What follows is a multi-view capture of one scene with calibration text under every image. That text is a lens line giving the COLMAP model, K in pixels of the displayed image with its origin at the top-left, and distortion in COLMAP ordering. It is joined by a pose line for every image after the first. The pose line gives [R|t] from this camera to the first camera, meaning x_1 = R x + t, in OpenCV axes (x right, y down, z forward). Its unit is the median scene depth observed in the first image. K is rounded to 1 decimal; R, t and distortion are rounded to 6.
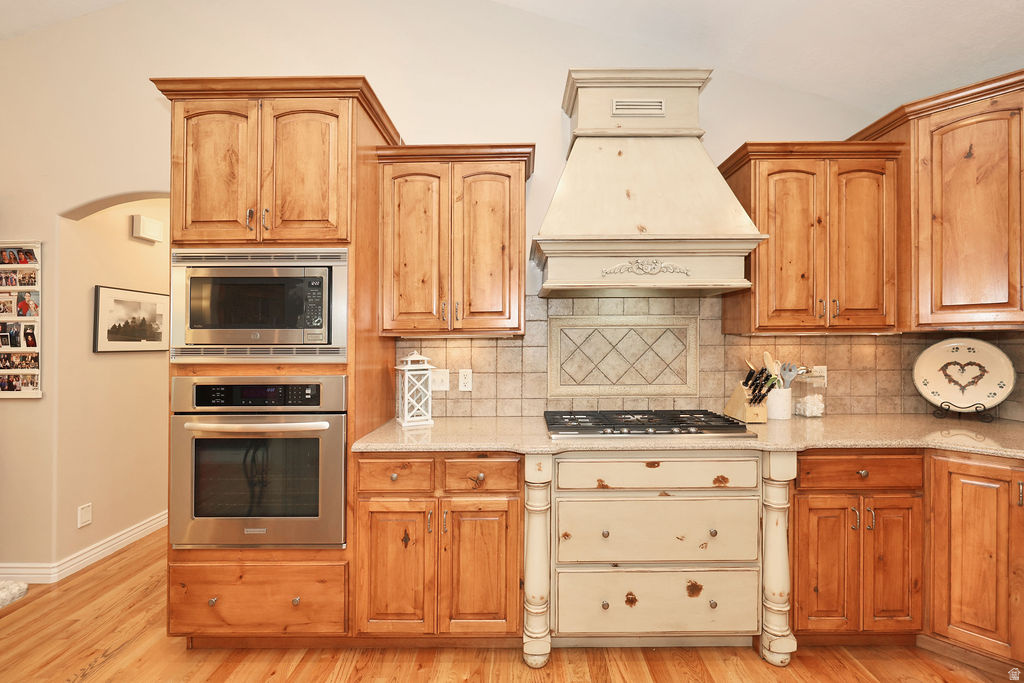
lens RADIAL K [[439.8, 0, 508.4], [0, 439.8, 337.7], [0, 0, 1]] dist [-0.000711, -0.000194]
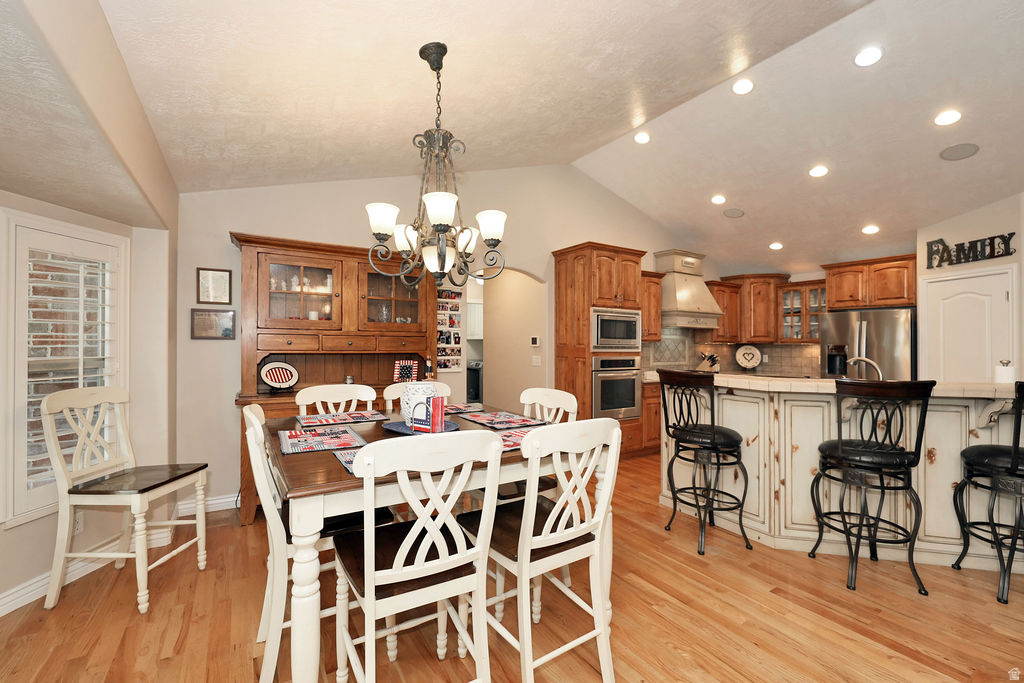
lens RADIAL K [[439.8, 0, 508.4], [0, 439.8, 337.7], [0, 0, 1]] dist [-0.000711, -0.000194]
pose [[0.847324, 0.020857, 0.530666, -1.890030], [-0.017359, 0.999782, -0.011577, 0.010668], [-0.530792, 0.000597, 0.847502, -0.690825]]
